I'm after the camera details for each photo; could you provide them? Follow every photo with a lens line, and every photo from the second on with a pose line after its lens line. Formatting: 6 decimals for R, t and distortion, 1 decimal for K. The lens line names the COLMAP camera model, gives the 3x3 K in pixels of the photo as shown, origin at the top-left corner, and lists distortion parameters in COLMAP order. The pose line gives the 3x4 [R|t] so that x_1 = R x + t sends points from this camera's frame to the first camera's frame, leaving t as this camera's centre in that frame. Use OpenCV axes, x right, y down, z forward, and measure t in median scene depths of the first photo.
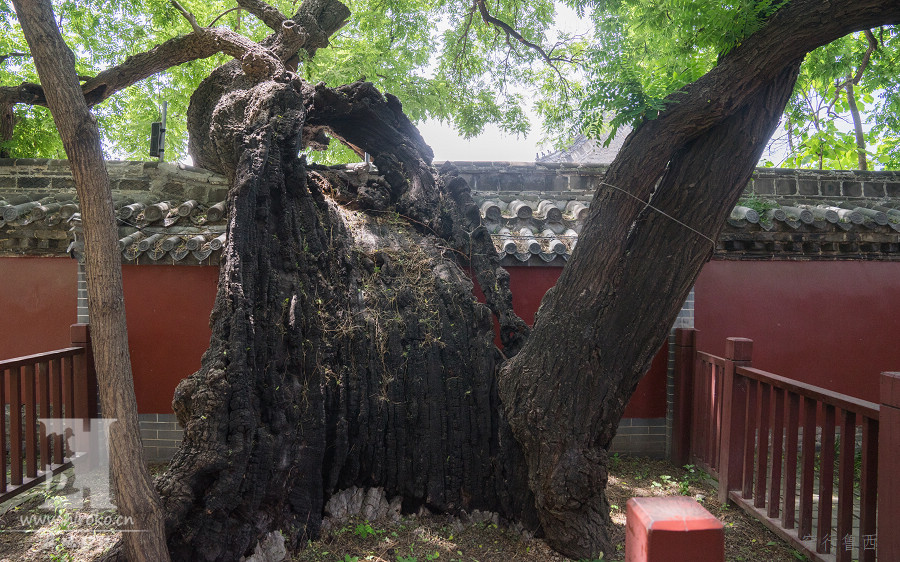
lens RADIAL K [[626.8, 0, 450.7], [0, 626.8, 266.2], [0, 0, 1]] dist [-0.124859, 0.096852]
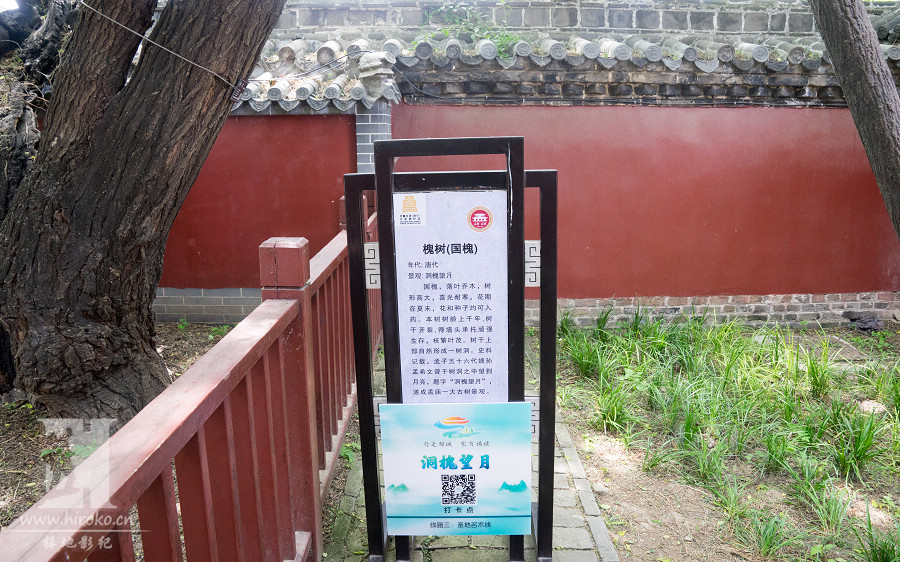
lens RADIAL K [[626.8, 0, 450.7], [0, 626.8, 266.2], [0, 0, 1]] dist [-0.124859, 0.096852]
pose [[0.999793, -0.006931, -0.019125, 0.444969], [0.010858, 0.976866, 0.213575, 0.022971], [0.017202, -0.213738, 0.976739, 0.114835]]
